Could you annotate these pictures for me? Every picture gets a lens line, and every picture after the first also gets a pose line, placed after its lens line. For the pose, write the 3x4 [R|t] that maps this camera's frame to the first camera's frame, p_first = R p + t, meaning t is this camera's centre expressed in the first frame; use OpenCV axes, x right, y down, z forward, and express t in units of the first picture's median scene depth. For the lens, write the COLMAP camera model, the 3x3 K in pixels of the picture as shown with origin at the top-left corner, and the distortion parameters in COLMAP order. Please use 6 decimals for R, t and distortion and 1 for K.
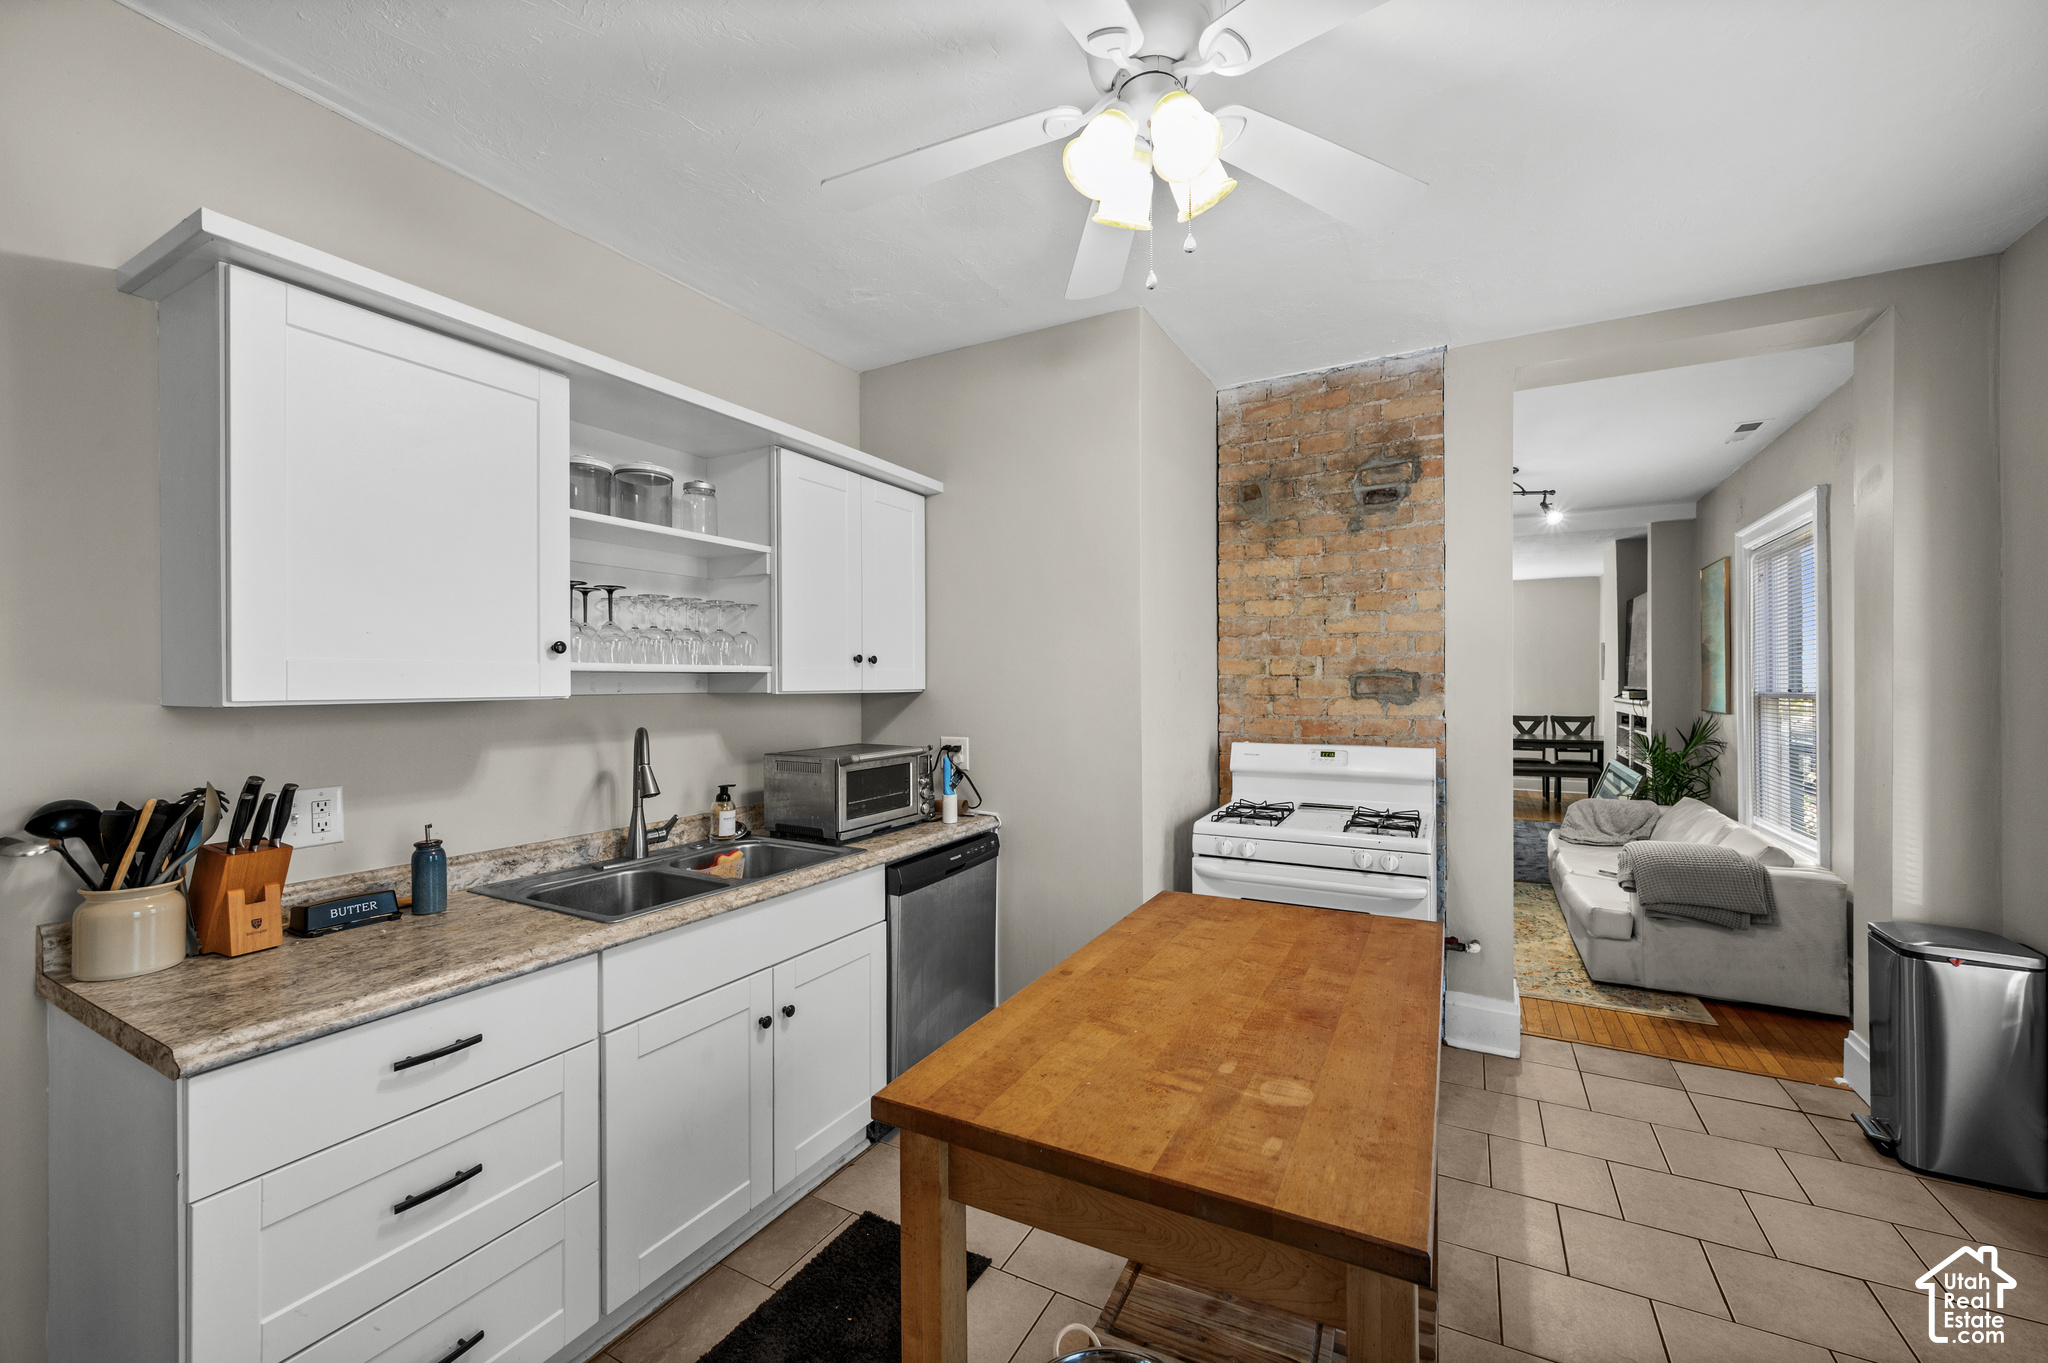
lens RADIAL K [[805.6, 0, 1027.8], [0, 805.6, 695.8], [0, 0, 1]] dist [0.000676, 0.000287]
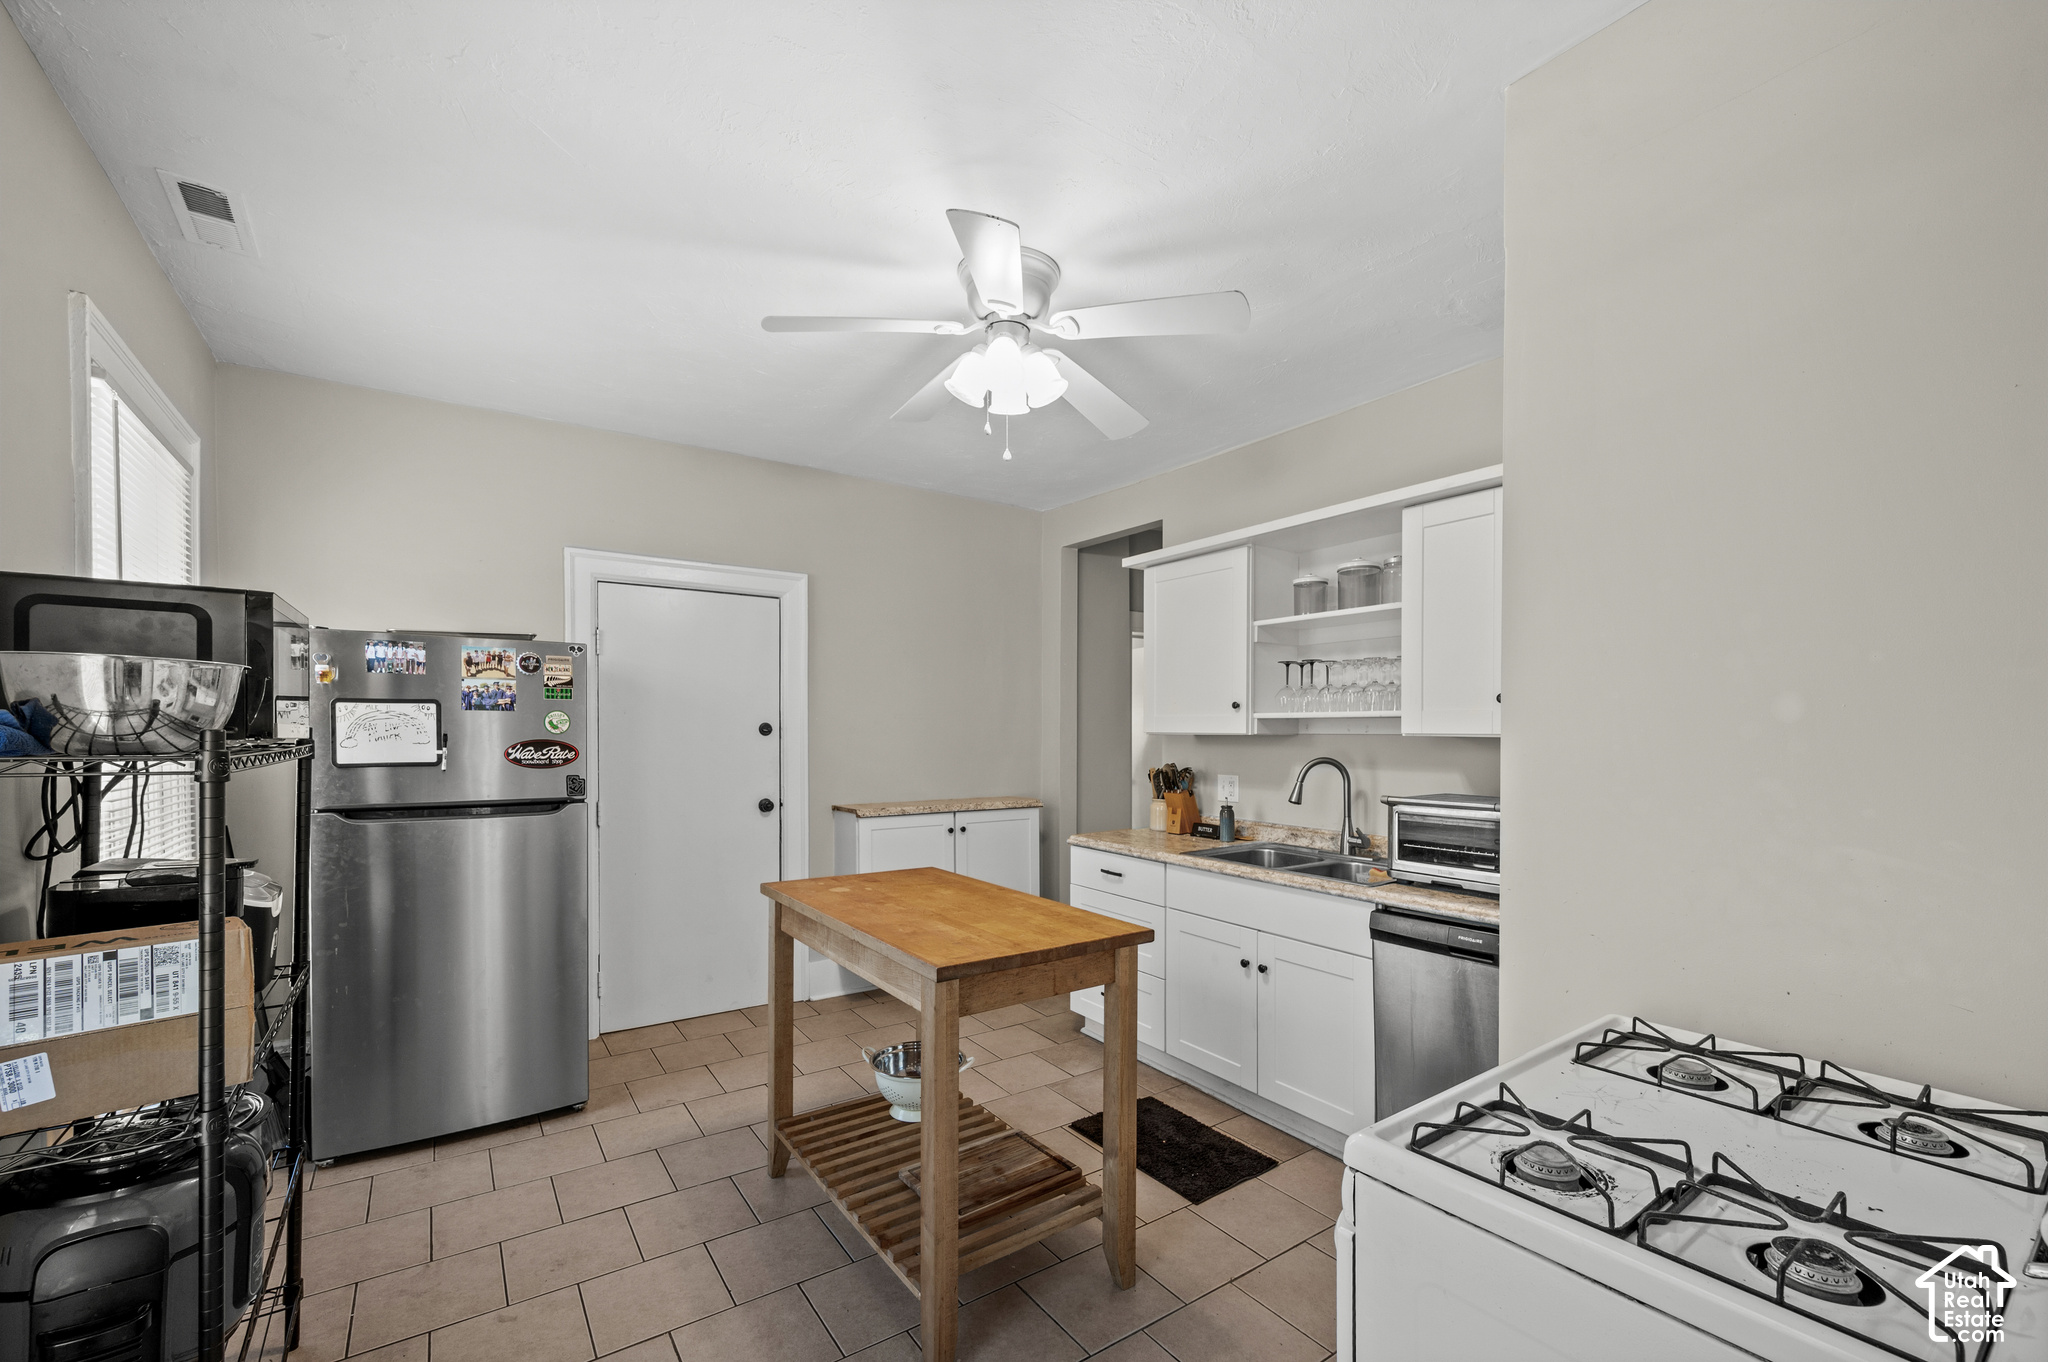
lens RADIAL K [[844.6, 0, 1023.3], [0, 844.6, 725.4], [0, 0, 1]] dist [-0.000680, 0.000103]
pose [[-0.446322, -0.000216, -0.894872, 0.680846], [-0.016432, 0.999833, 0.007955, -0.011851], [0.894721, 0.018255, -0.446252, 0.757461]]
